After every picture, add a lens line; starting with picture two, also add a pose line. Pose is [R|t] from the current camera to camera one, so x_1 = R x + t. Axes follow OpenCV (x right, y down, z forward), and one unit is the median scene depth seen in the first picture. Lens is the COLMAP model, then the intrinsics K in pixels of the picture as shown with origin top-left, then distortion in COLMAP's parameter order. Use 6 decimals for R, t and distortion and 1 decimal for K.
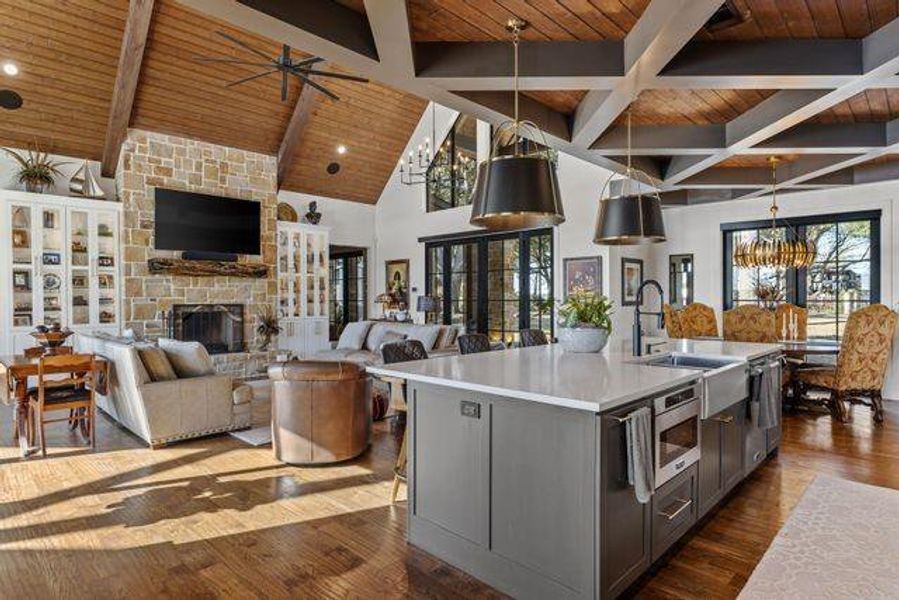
lens RADIAL K [[489.5, 0, 449.5], [0, 489.5, 300.0], [0, 0, 1]] dist [-0.000777, -0.000743]
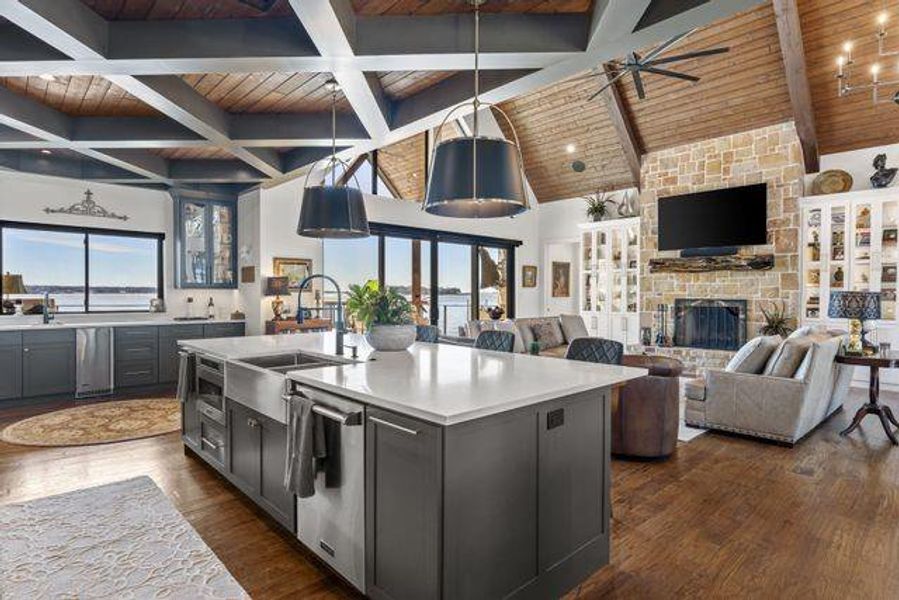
lens RADIAL K [[489.5, 0, 449.5], [0, 489.5, 300.0], [0, 0, 1]] dist [-0.000777, -0.000743]
pose [[-0.045253, 0.016661, -0.998837, 0.538573], [-0.007796, 0.999825, 0.017031, -0.002775], [0.998945, 0.008558, -0.045115, 0.507464]]
